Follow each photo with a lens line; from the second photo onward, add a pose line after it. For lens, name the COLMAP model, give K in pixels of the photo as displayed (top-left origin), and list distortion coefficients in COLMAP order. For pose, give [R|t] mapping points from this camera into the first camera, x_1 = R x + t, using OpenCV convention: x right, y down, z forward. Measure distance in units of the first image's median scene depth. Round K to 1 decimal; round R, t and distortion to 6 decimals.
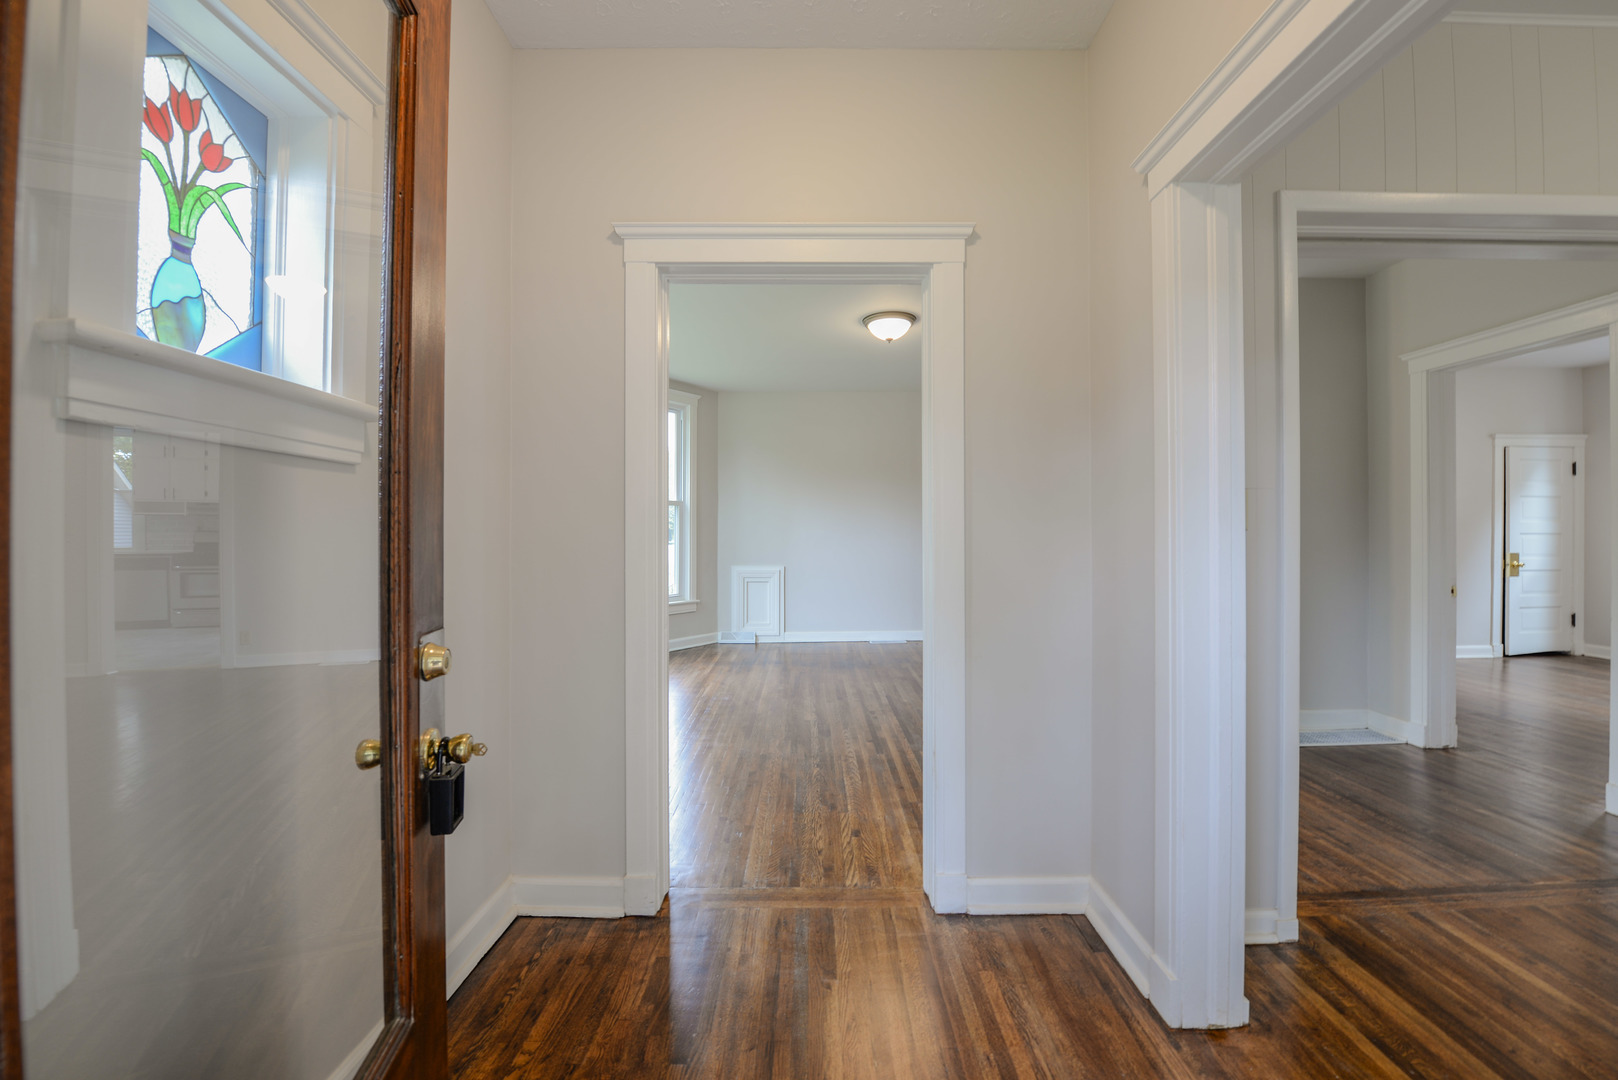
lens RADIAL K [[655.6, 0, 815.5], [0, 655.6, 518.0], [0, 0, 1]] dist [-0.022318, -0.000134]
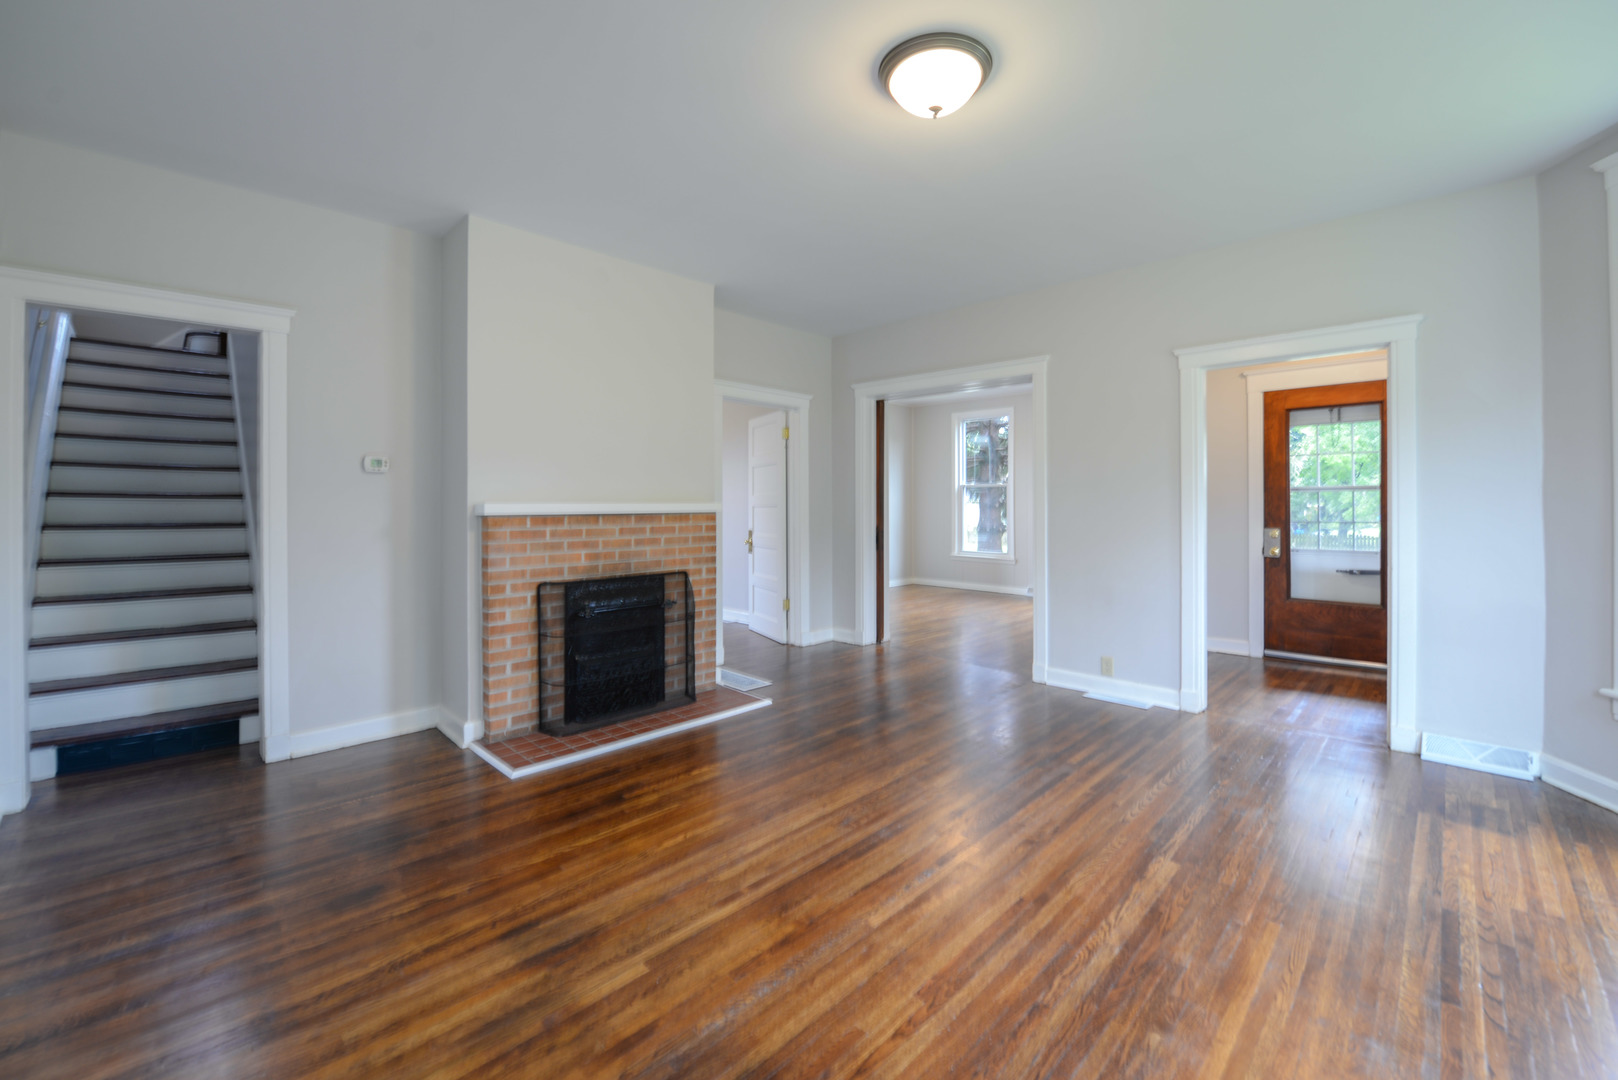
lens RADIAL K [[666.6, 0, 810.3], [0, 666.6, 505.2], [0, 0, 1]] dist [-0.021675, -0.000184]
pose [[-0.708484, 0.001037, 0.705727, -0.170669], [-0.014882, 0.999755, -0.016409, 0.024827], [-0.705570, -0.022128, -0.708294, 1.495339]]
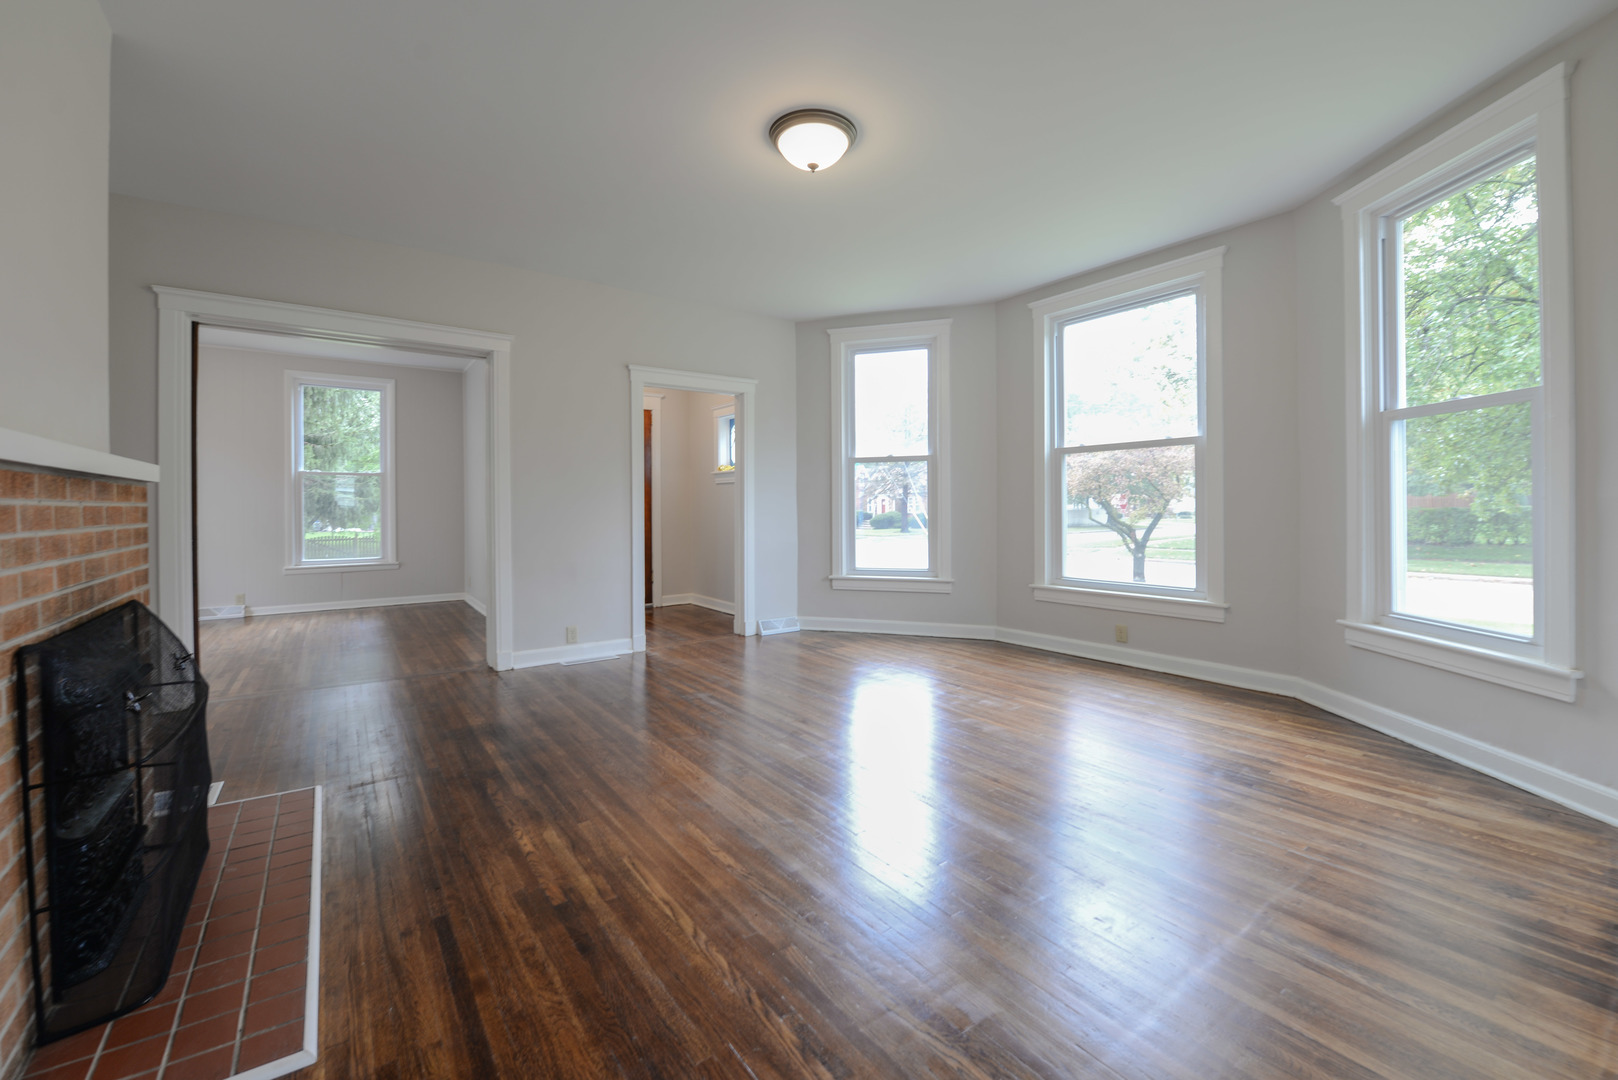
lens RADIAL K [[655.6, 0, 815.5], [0, 655.6, 518.0], [0, 0, 1]] dist [-0.022318, -0.000134]
pose [[-0.810372, 0.015836, -0.585701, 0.502633], [0.021246, 0.999771, -0.002364, 0.059208], [0.585530, -0.014359, -0.810524, 1.591009]]
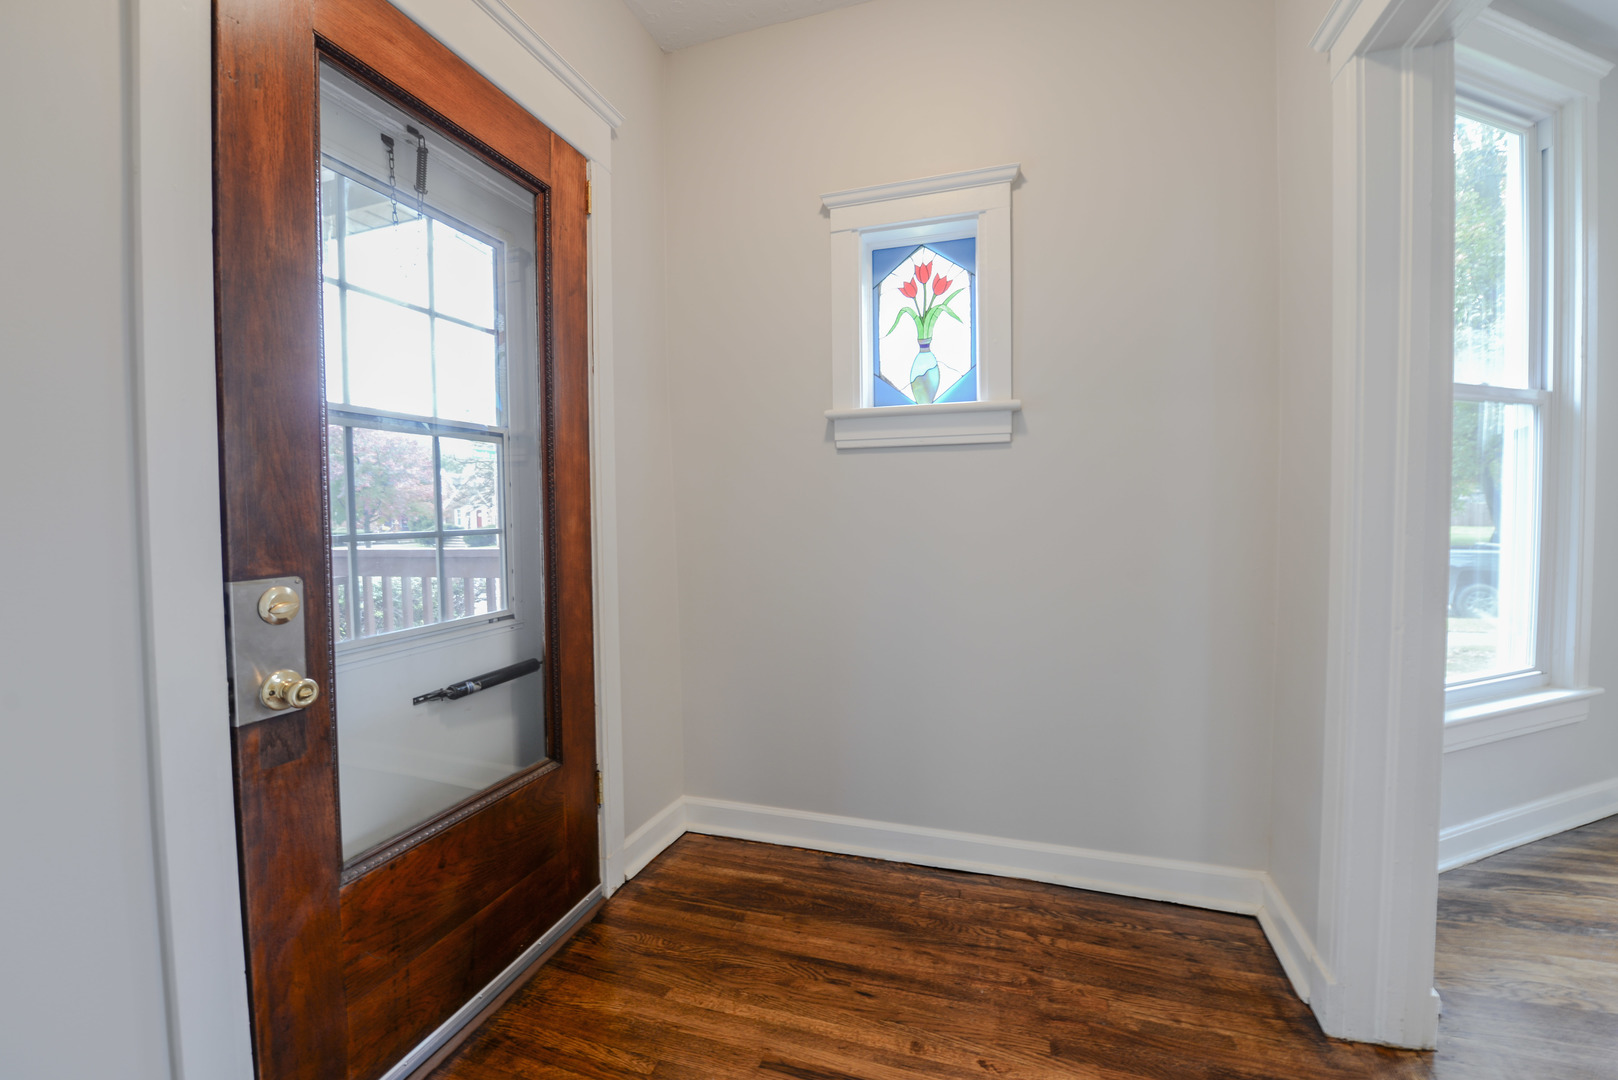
lens RADIAL K [[665.0, 0, 811.8], [0, 665.0, 512.1], [0, 0, 1]] dist [-0.000754, -0.000062]
pose [[-0.312937, 0.010597, -0.949715, 0.258000], [0.037251, 0.999305, -0.001124, 0.017904], [0.949043, -0.035730, -0.313115, 0.320351]]
